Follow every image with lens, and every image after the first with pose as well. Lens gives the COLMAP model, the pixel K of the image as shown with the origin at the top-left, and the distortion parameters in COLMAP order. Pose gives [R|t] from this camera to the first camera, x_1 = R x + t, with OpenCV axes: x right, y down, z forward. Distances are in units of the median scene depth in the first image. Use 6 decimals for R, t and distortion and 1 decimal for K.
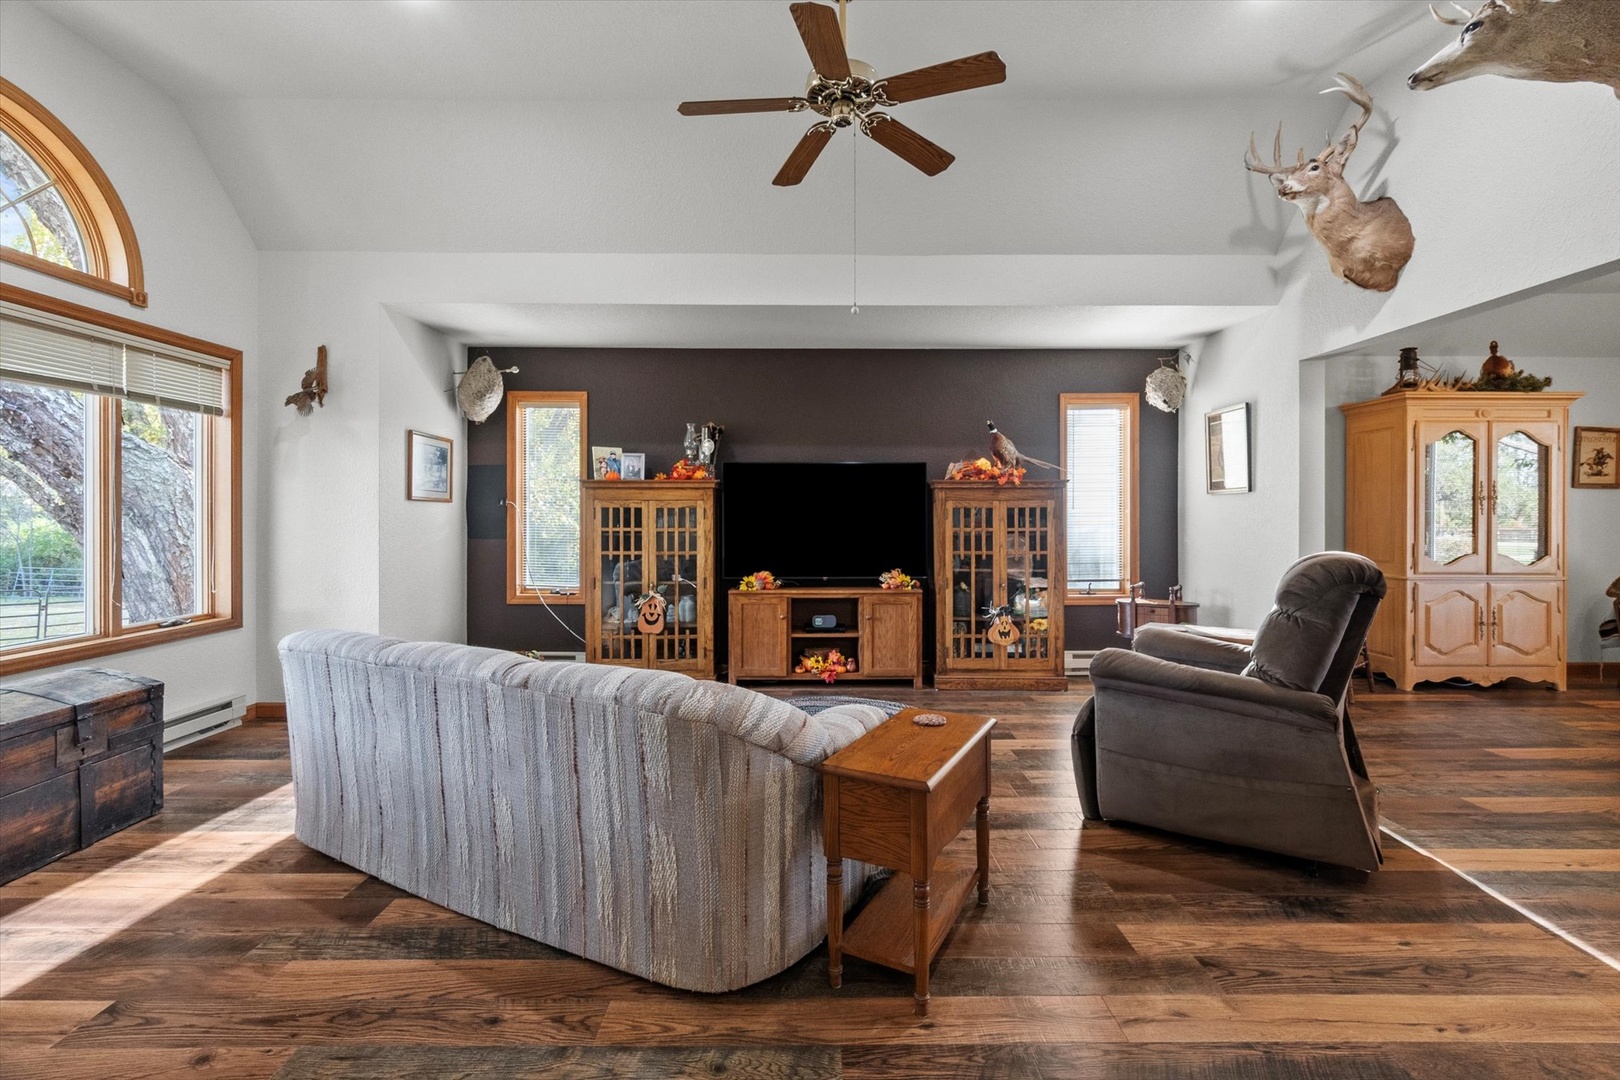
lens RADIAL K [[712.9, 0, 804.9], [0, 712.9, 519.8], [0, 0, 1]] dist [-0.001409, 0.000223]
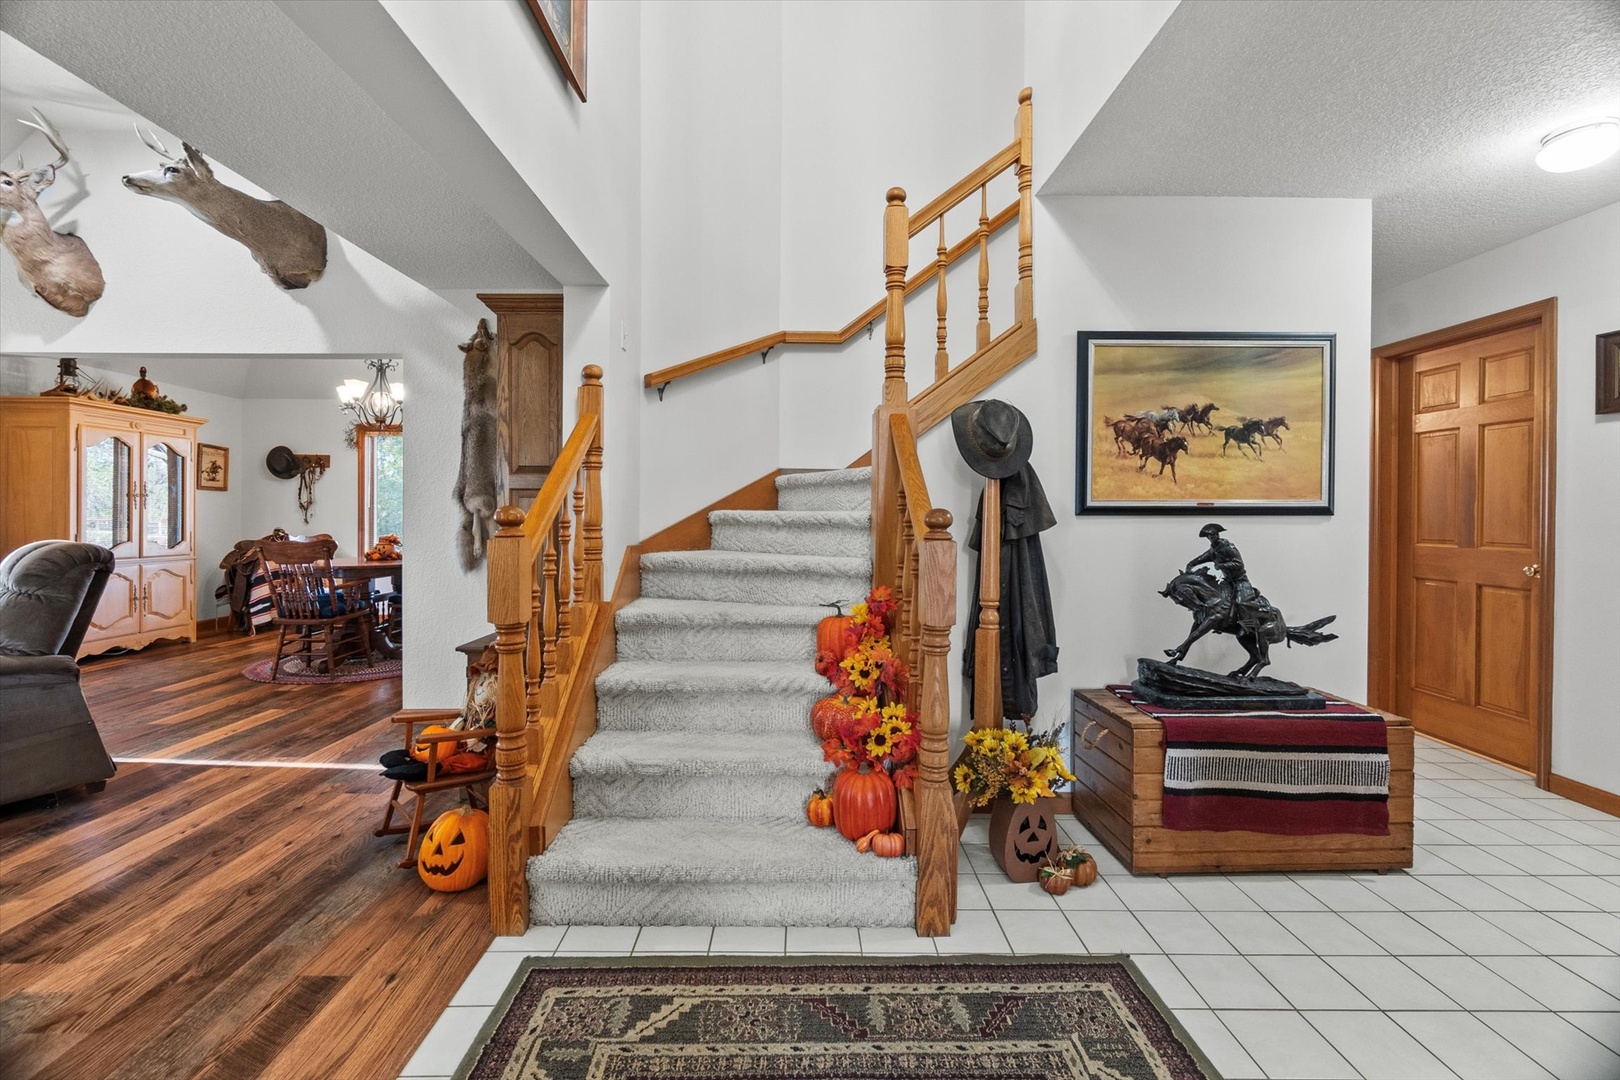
lens RADIAL K [[694.3, 0, 800.9], [0, 694.3, 518.9], [0, 0, 1]] dist [-0.001639, 0.000089]
pose [[0.000585, -0.004843, 0.999988, -0.230698], [-0.003442, 0.999982, 0.004845, 0.000016], [-0.999994, -0.003445, 0.000569, -0.134988]]
